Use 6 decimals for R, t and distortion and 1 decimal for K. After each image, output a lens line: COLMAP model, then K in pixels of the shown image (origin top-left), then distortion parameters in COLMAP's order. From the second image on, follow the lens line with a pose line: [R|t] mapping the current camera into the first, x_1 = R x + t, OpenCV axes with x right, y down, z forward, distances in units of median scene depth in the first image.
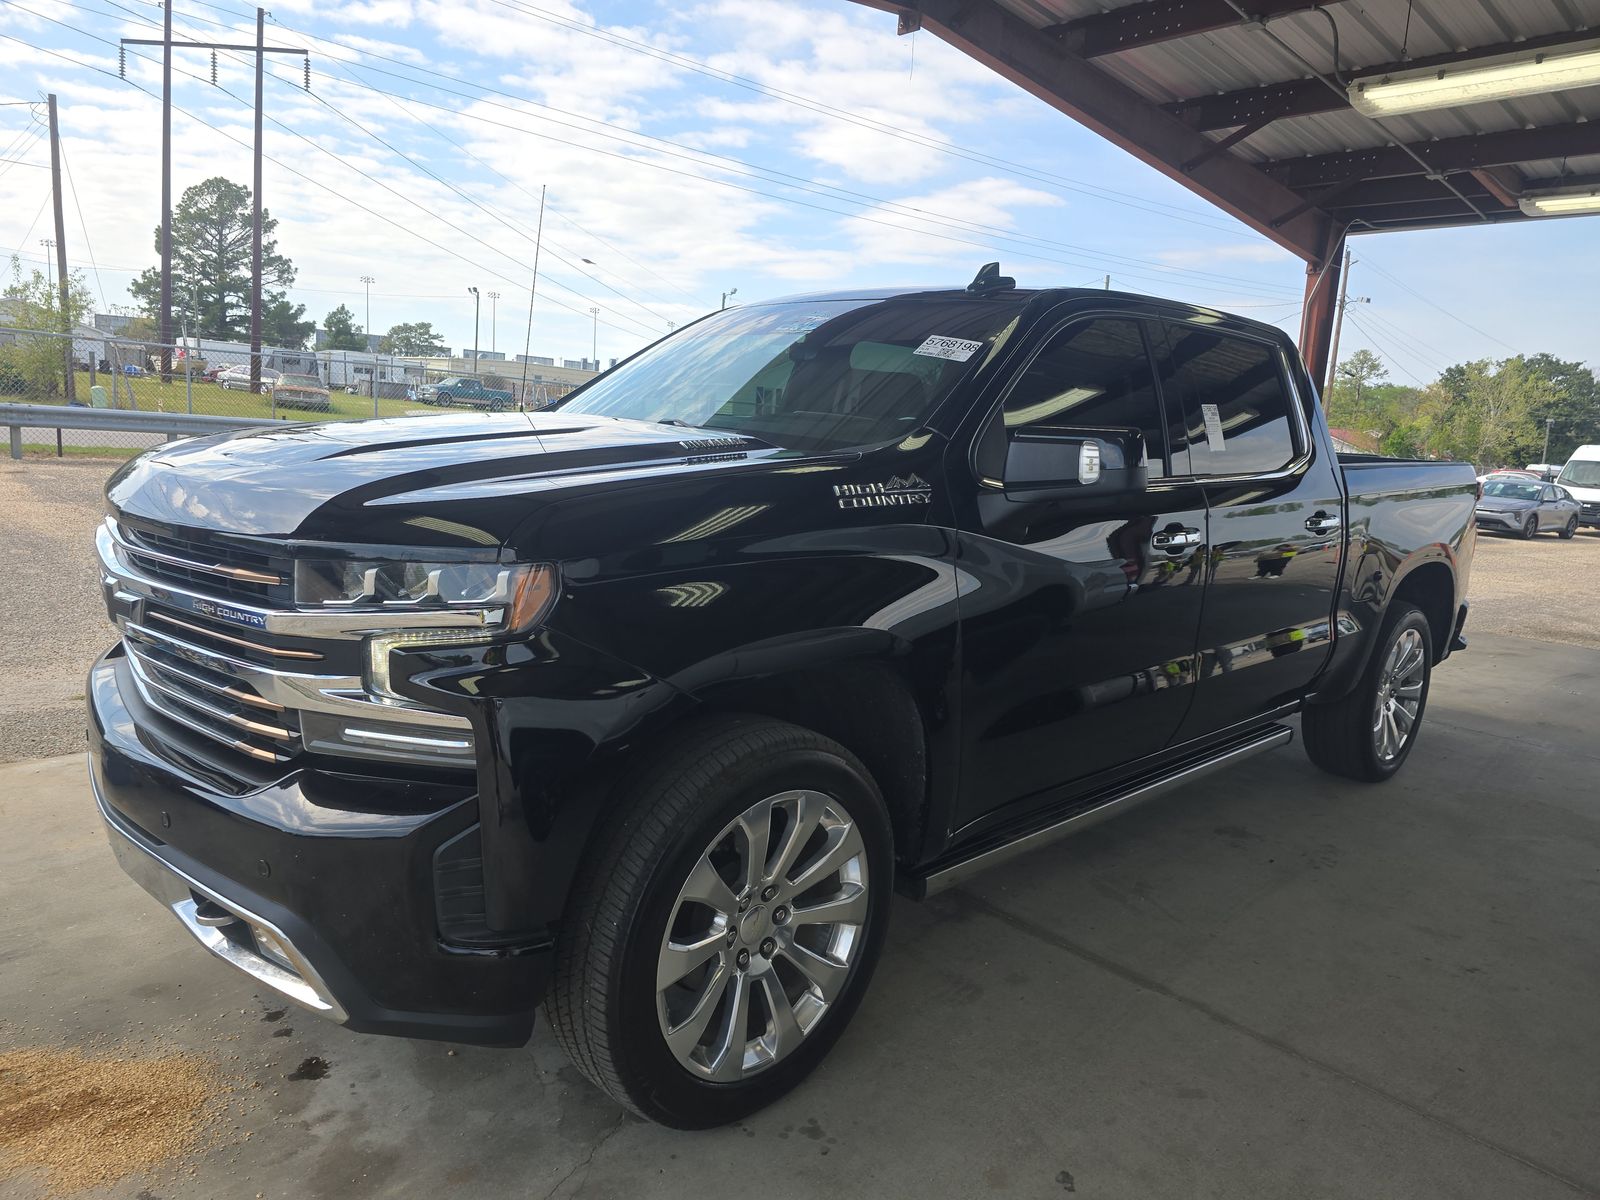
lens RADIAL K [[1082.4, 0, 805.2], [0, 1082.4, 601.2], [0, 0, 1]] dist [-0.012158, -0.003377]
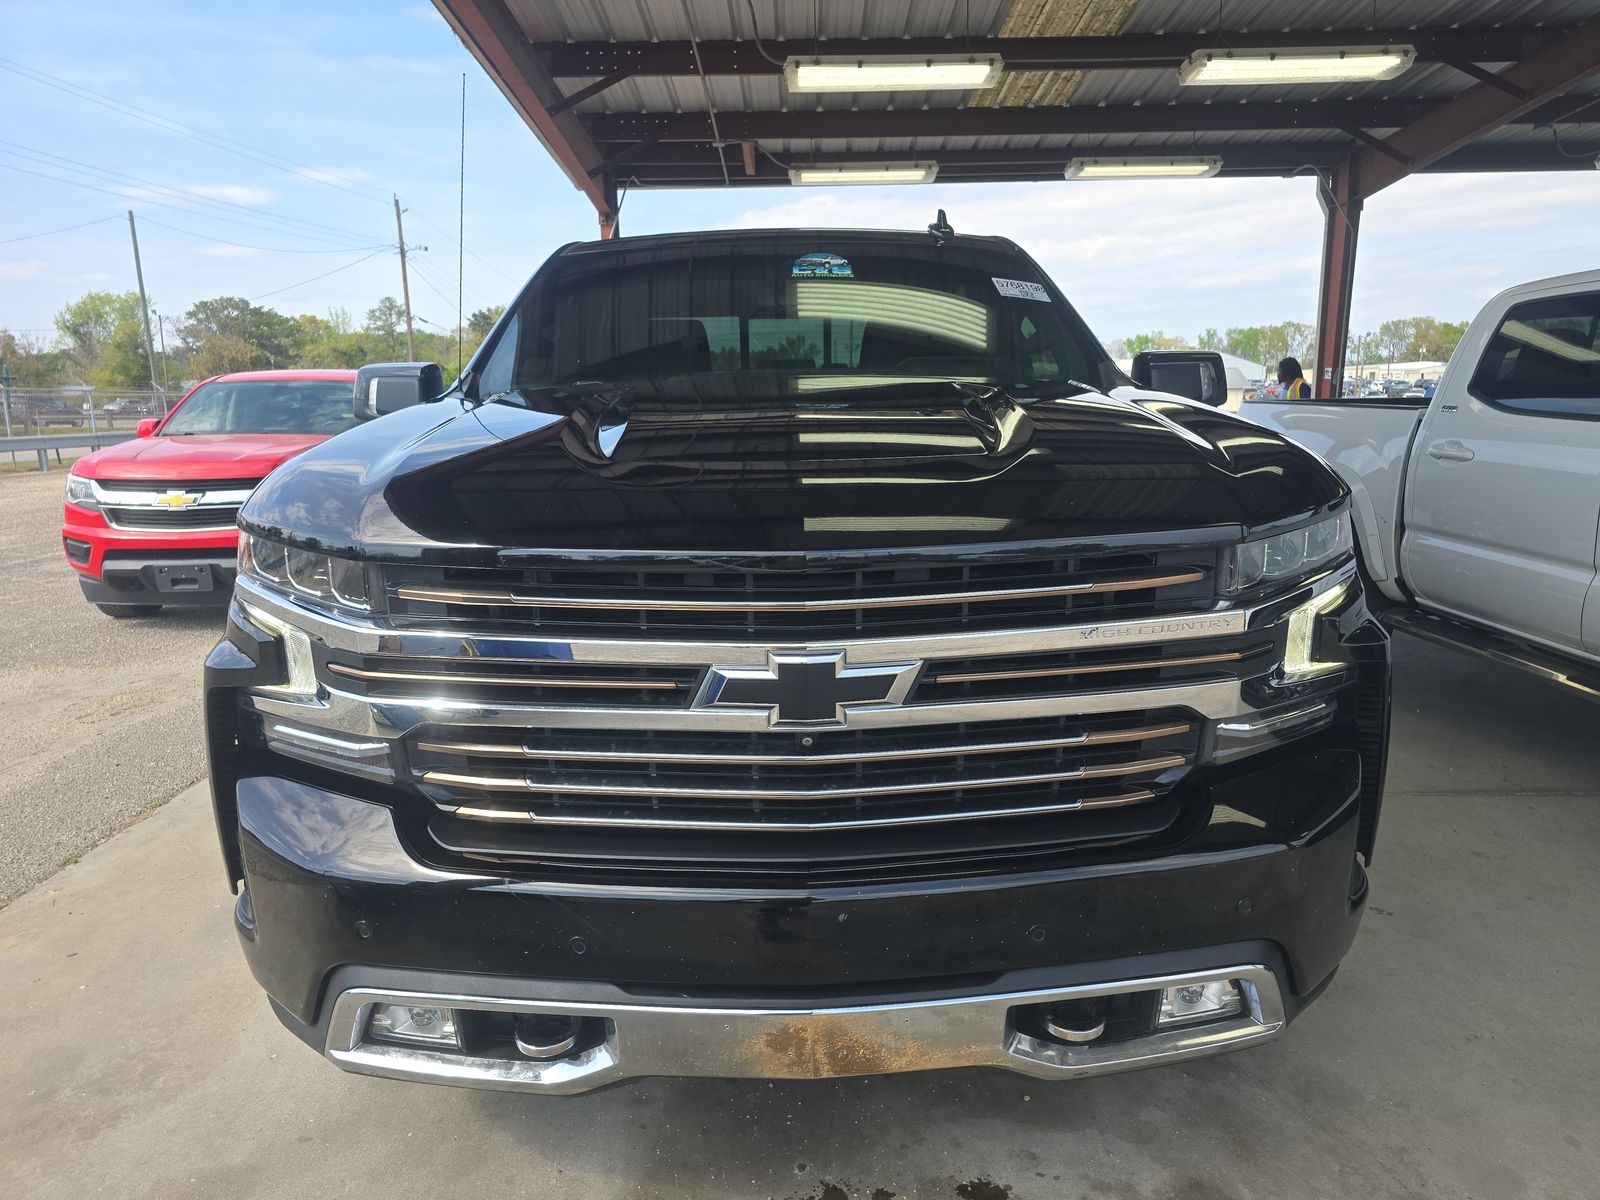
lens RADIAL K [[1082.4, 0, 805.2], [0, 1082.4, 601.2], [0, 0, 1]] dist [-0.012158, -0.003377]
pose [[0.676286, -0.199279, 0.709172, -0.423219], [0.167033, 0.979122, 0.115848, -0.046270], [-0.717452, 0.040108, 0.695452, 0.213584]]
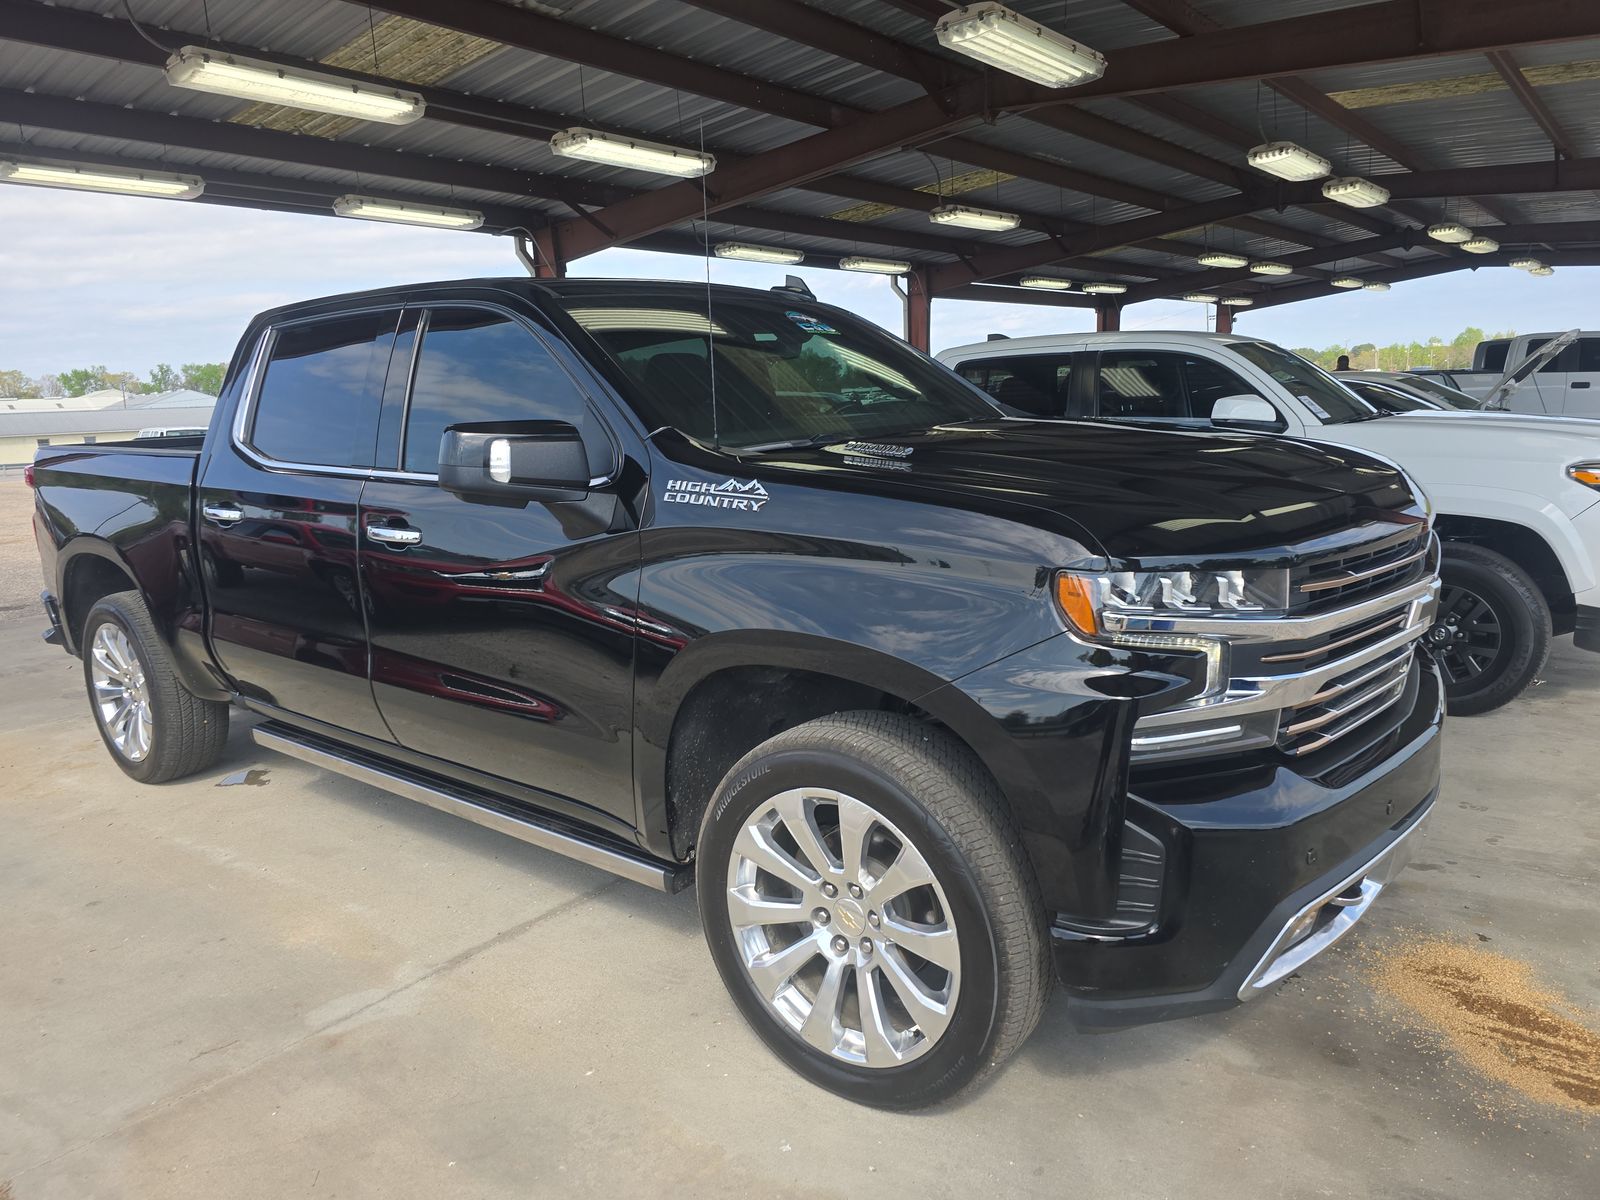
lens RADIAL K [[1082.4, 0, 805.2], [0, 1082.4, 601.2], [0, 0, 1]] dist [-0.012158, -0.003377]
pose [[-0.150417, -0.221586, 0.963470, -0.618772], [0.180053, 0.952119, 0.247085, -0.148808], [-0.972088, 0.210642, -0.103318, 0.671971]]
